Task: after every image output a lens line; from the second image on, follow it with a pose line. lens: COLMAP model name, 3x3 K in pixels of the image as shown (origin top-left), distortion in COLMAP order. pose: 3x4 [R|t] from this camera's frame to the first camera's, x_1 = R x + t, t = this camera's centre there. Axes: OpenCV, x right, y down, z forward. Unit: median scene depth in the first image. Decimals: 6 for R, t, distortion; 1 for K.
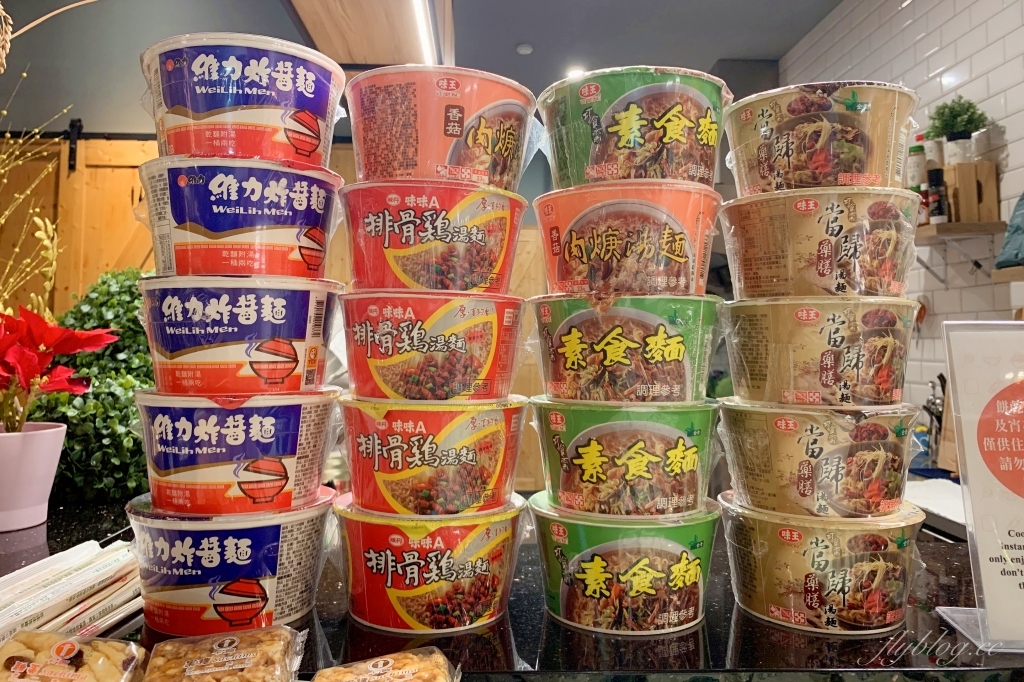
lens RADIAL K [[796.5, 0, 512.0], [0, 796.5, 341.0], [0, 0, 1]] dist [0.006146, 0.000104]
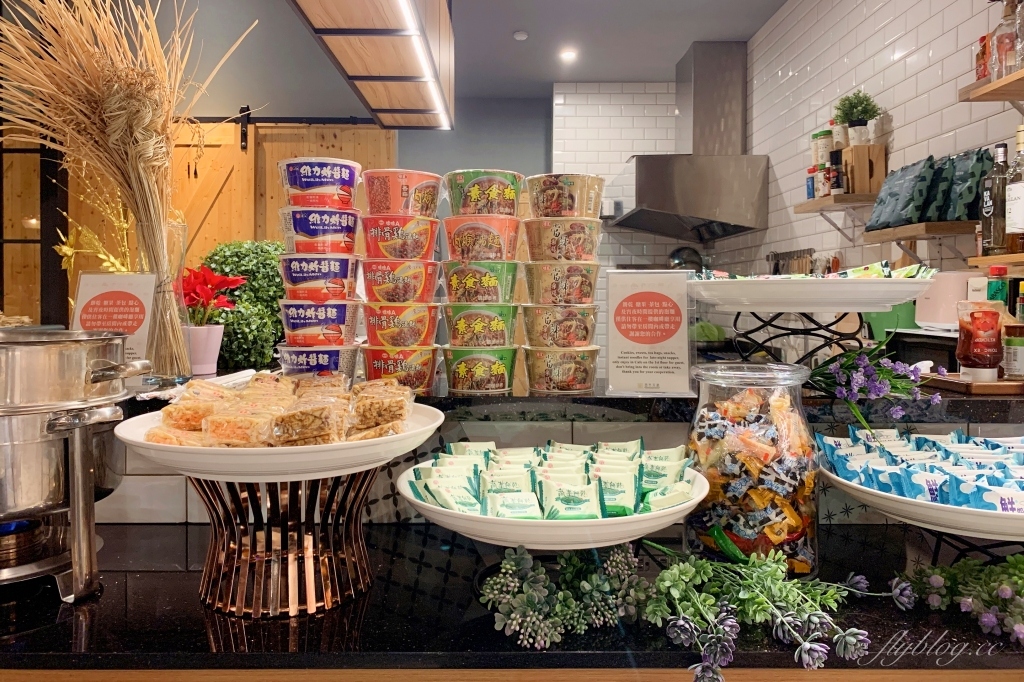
lens RADIAL K [[776.9, 0, 533.6], [0, 776.9, 343.7], [0, 0, 1]] dist [0.086144, -0.132492]
pose [[0.999990, -0.003794, -0.002314, 0.334450], [0.003930, 0.998088, 0.061678, 0.054292], [0.002076, -0.061687, 0.998093, -1.477850]]
